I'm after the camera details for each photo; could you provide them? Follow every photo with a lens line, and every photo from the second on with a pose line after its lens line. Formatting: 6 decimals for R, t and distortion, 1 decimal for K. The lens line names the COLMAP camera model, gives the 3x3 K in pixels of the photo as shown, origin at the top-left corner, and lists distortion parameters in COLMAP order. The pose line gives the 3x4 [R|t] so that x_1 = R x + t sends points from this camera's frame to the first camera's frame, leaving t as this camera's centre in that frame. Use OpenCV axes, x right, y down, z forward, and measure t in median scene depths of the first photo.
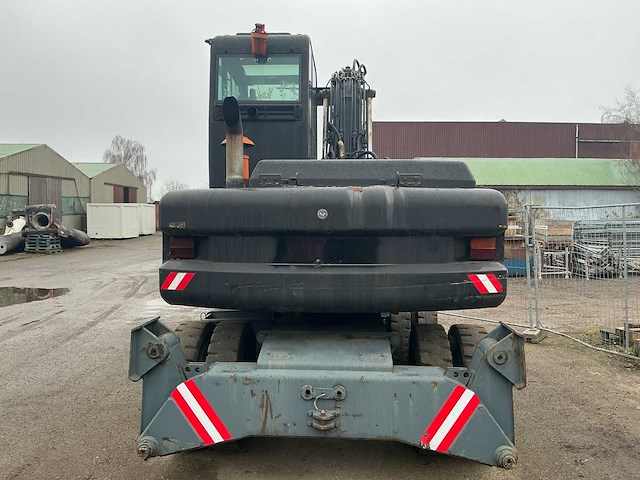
lens RADIAL K [[530.5, 0, 320.9], [0, 530.5, 239.4], [0, 0, 1]] dist [0.157490, -0.329999]
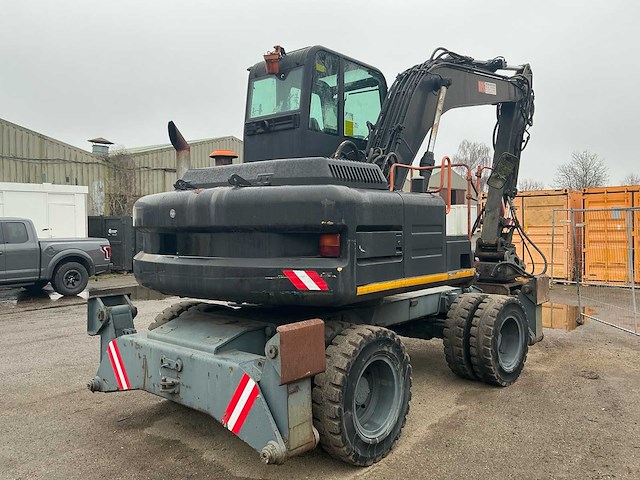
lens RADIAL K [[557.9, 0, 357.1], [0, 557.9, 237.7], [0, 0, 1]] dist [0.063557, -0.004645]
pose [[0.785592, 0.003150, -0.618736, 1.029718], [-0.007536, 0.999962, -0.004478, 0.008038], [0.618699, 0.008180, 0.785586, 0.249270]]
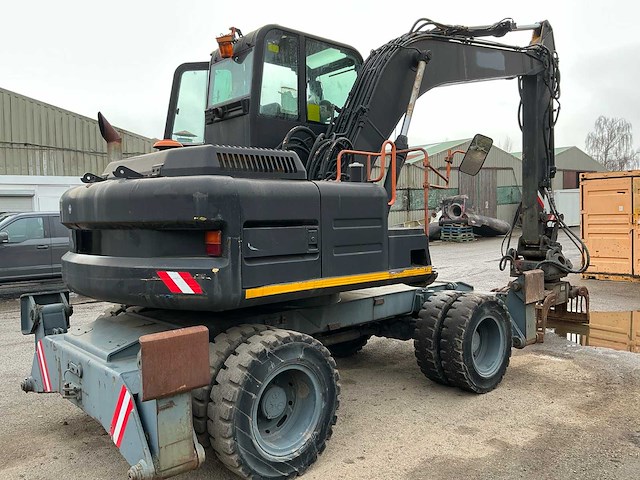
lens RADIAL K [[557.9, 0, 357.1], [0, 557.9, 237.7], [0, 0, 1]] dist [0.063557, -0.004645]
pose [[0.684012, 0.010911, -0.729389, 1.197355], [0.002436, 0.999848, 0.017240, -0.007187], [0.729466, -0.013569, 0.683882, 0.584117]]
